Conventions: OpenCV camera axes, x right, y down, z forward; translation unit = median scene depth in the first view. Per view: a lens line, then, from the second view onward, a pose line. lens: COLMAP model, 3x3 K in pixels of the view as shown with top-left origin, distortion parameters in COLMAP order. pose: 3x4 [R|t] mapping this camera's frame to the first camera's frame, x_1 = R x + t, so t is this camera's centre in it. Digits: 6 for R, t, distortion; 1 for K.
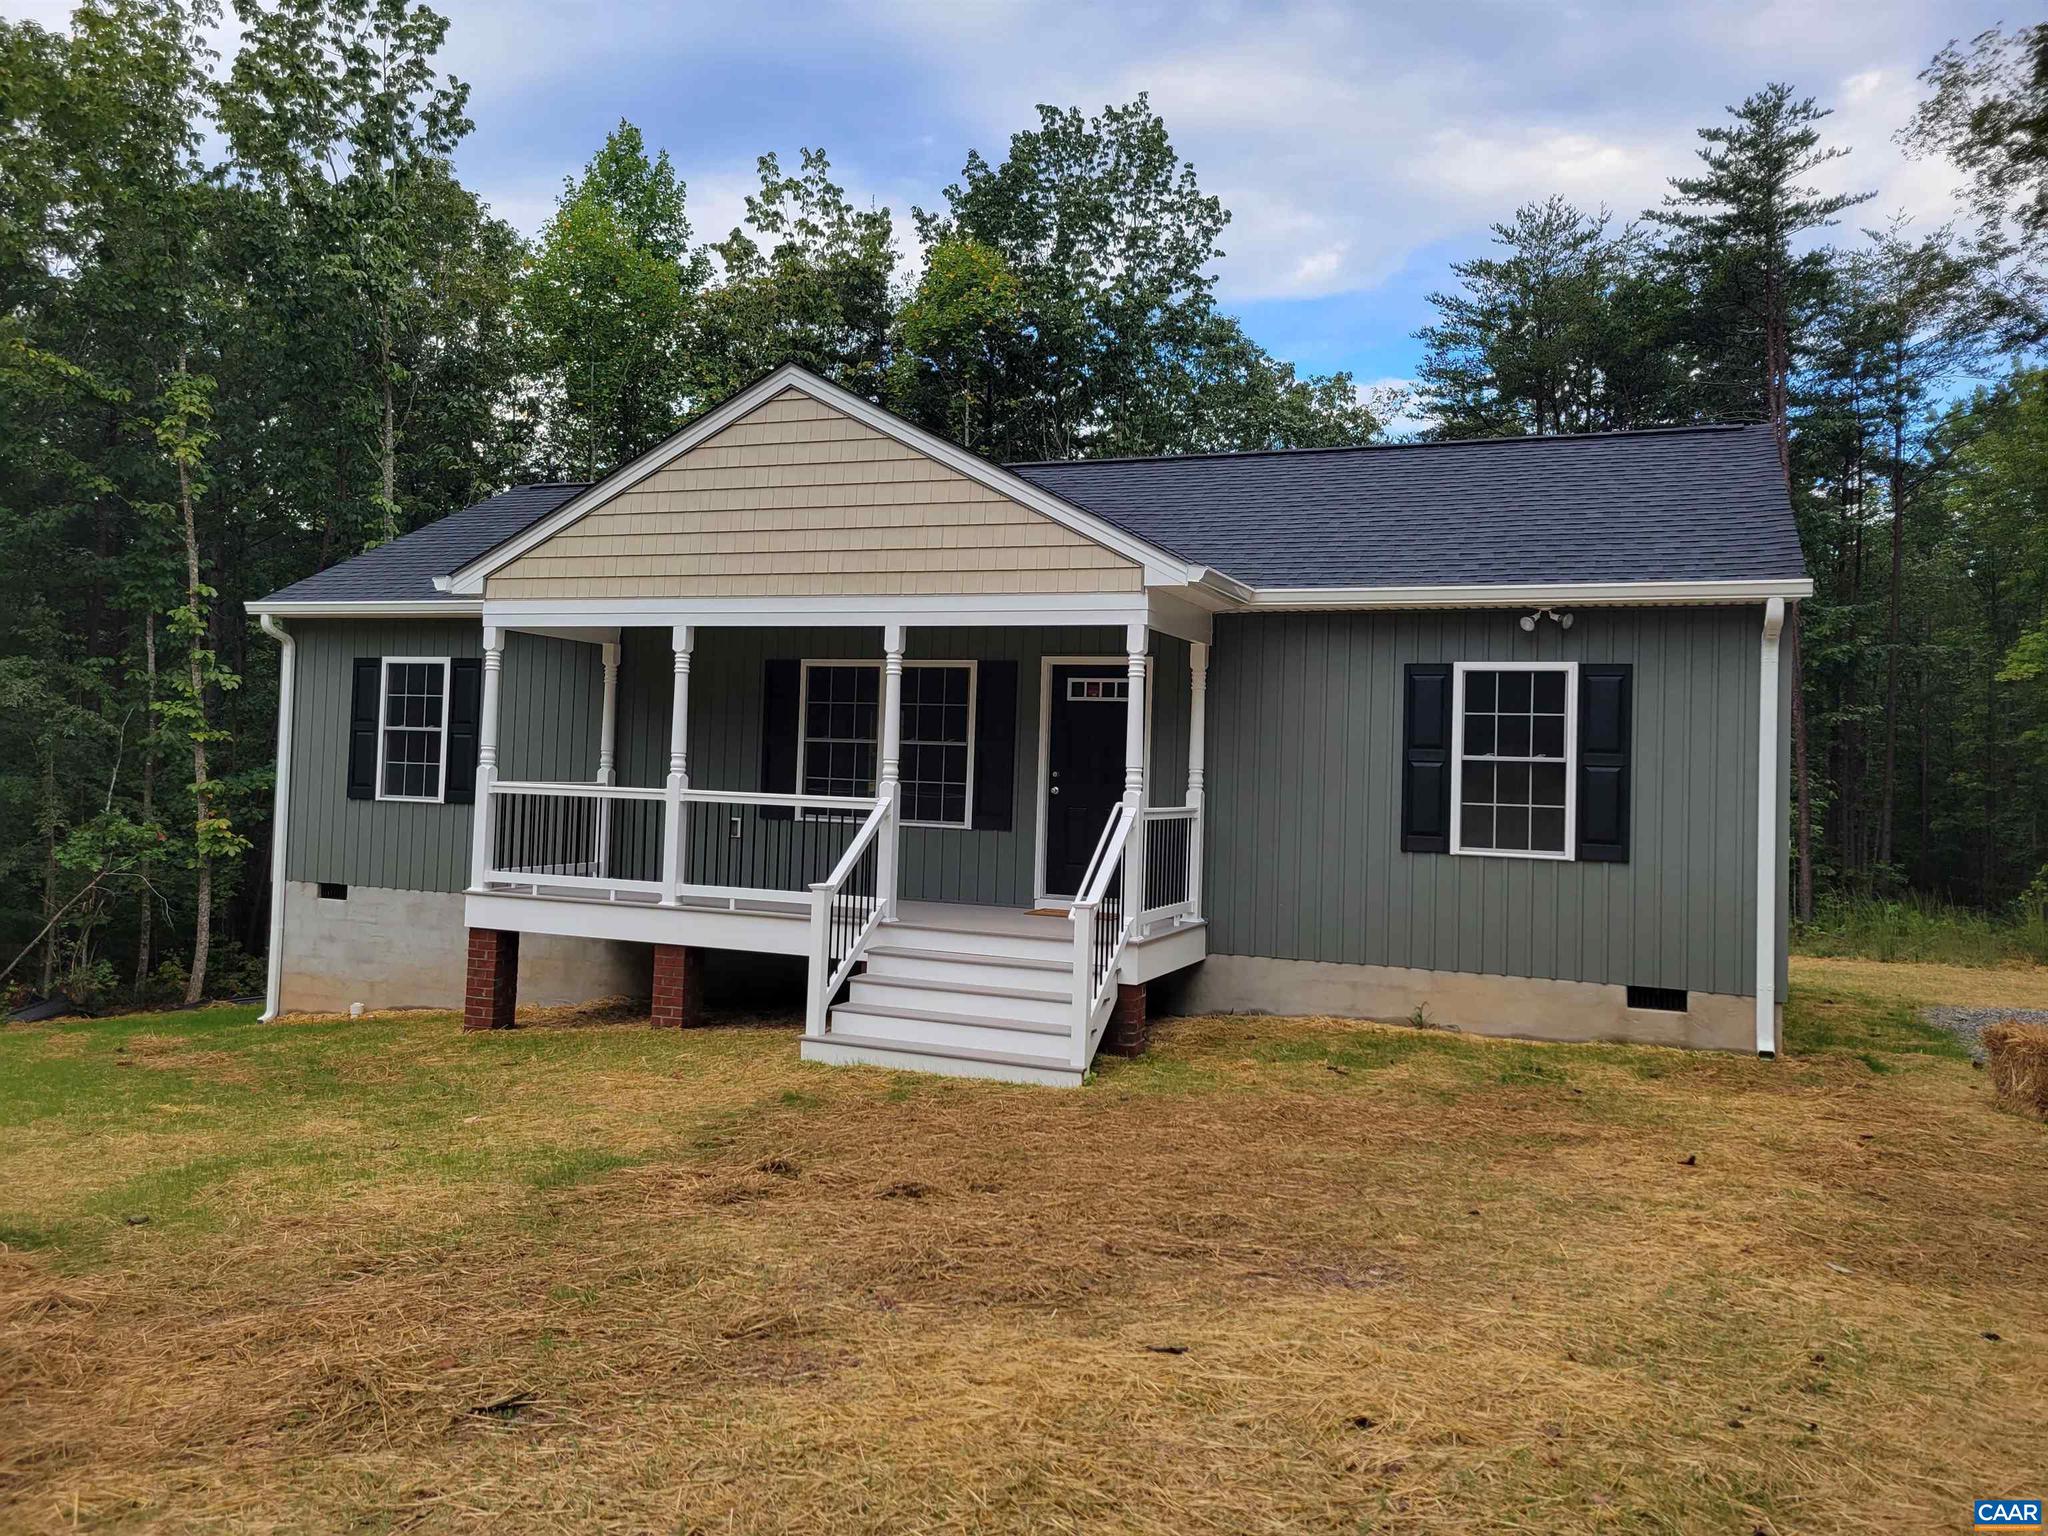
lens RADIAL K [[1543.0, 0, 1025.3], [0, 1543.0, 762.0], [0, 0, 1]] dist [0.040153, -0.009835]
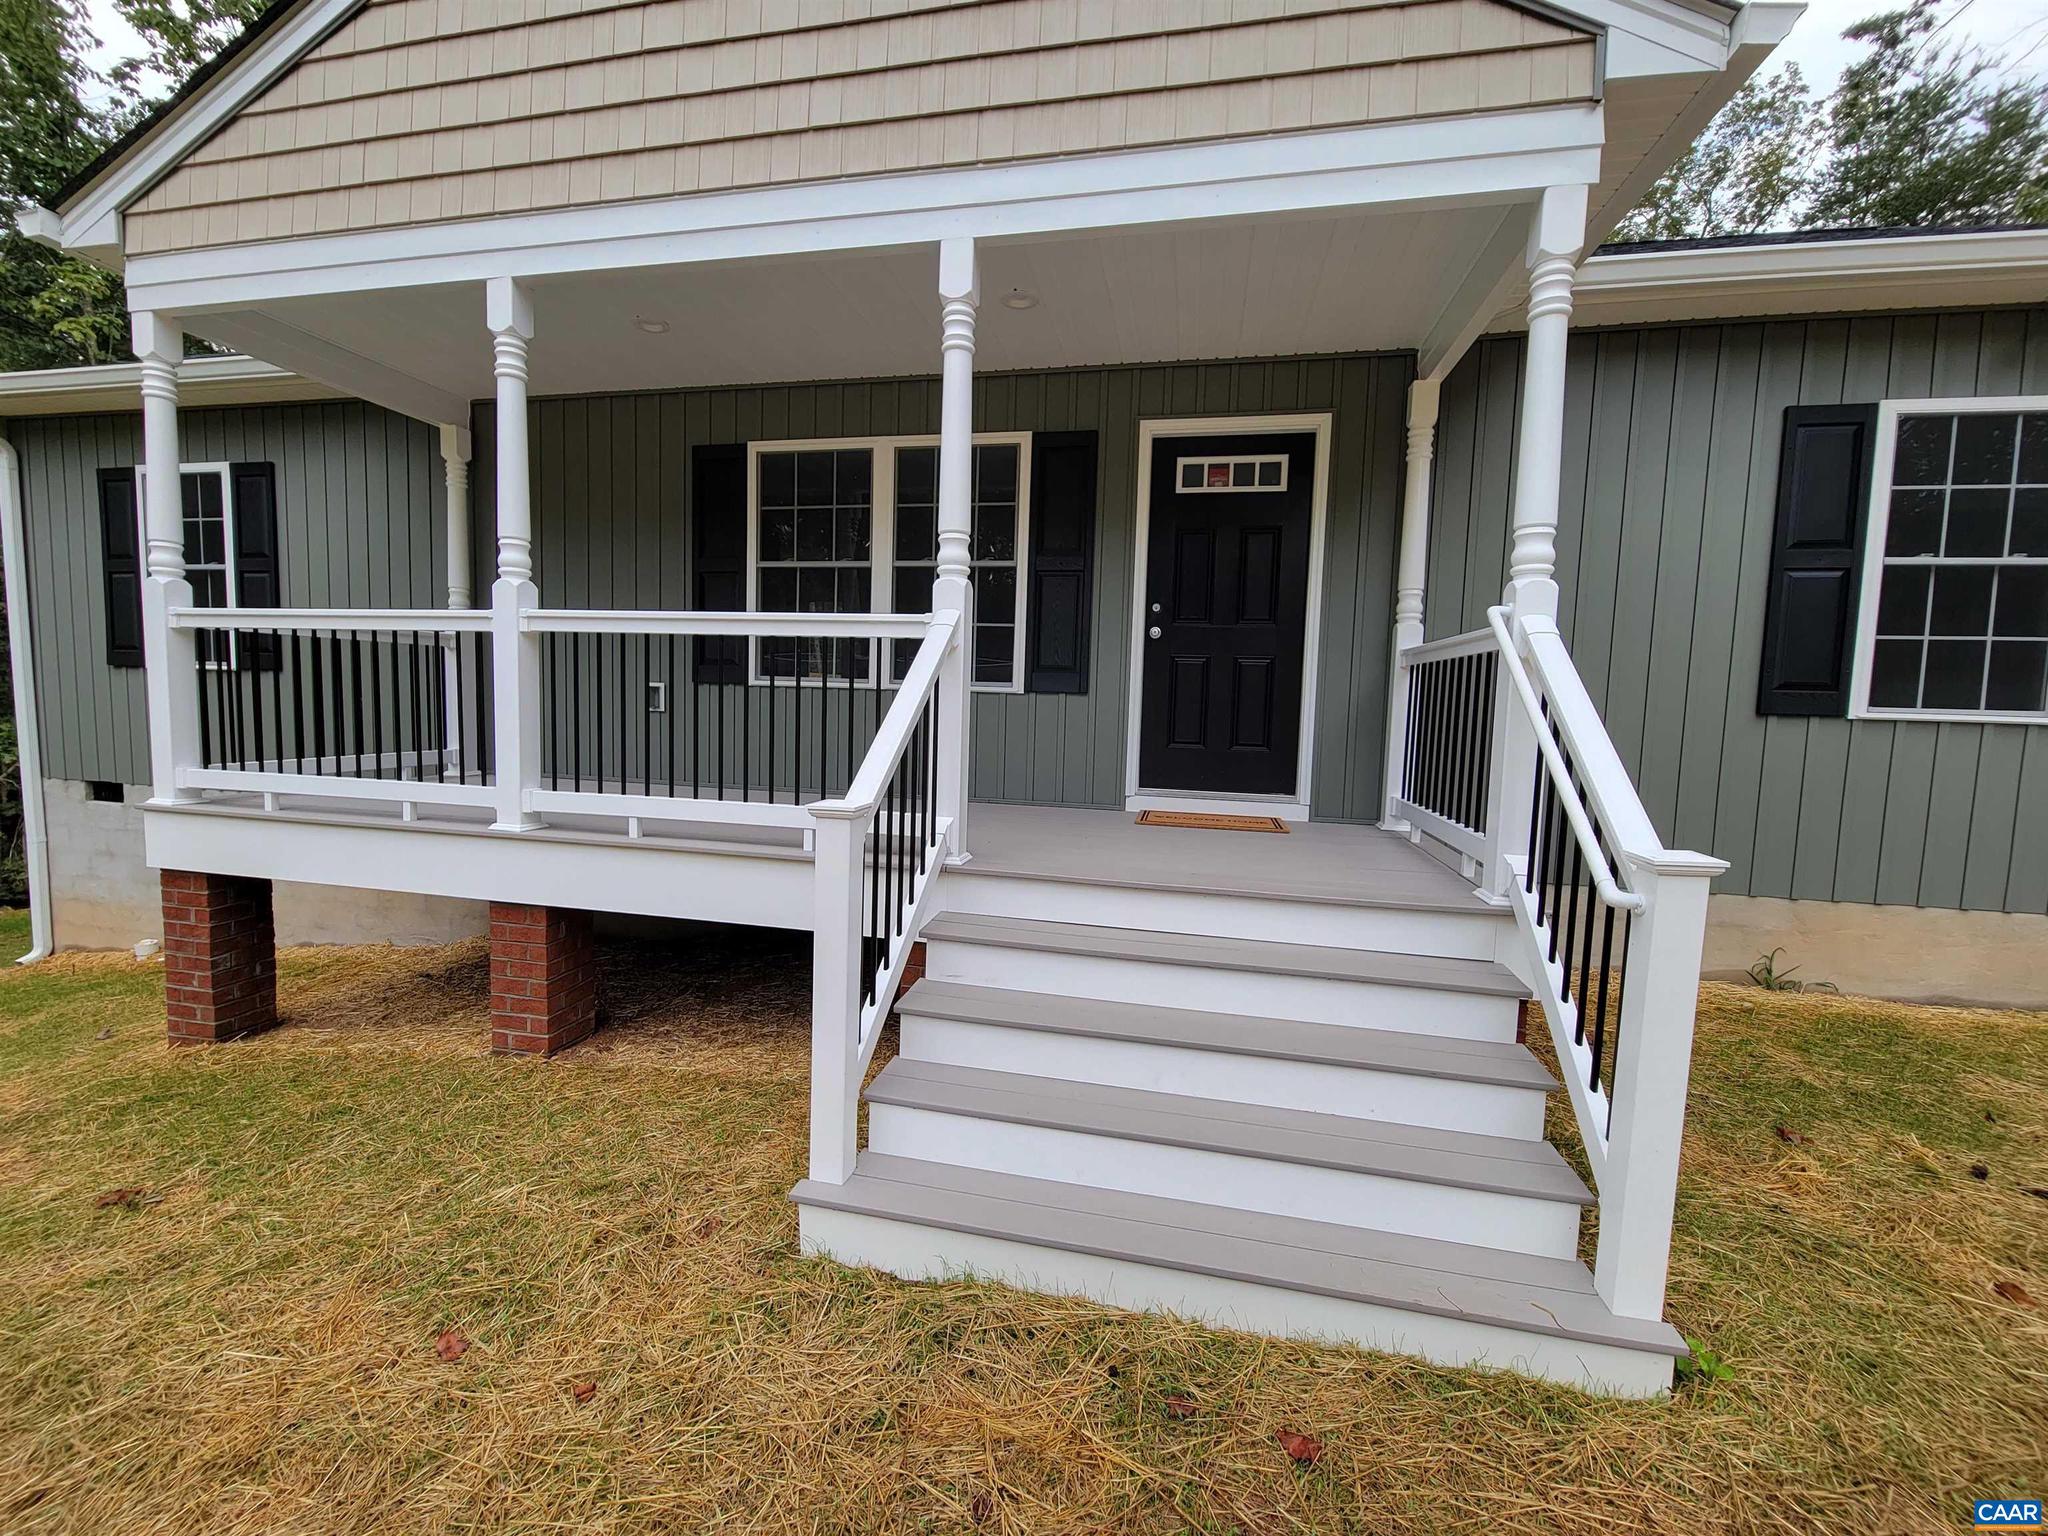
lens RADIAL K [[836.7, 0, 1018.3], [0, 836.7, 778.2], [0, 0, 1]] dist [-0.001302, -0.001043]
pose [[0.984269, -0.020225, 0.175517, -0.108469], [0.001449, 0.994316, 0.106455, 0.044453], [-0.176672, -0.104526, 0.978704, 0.687220]]
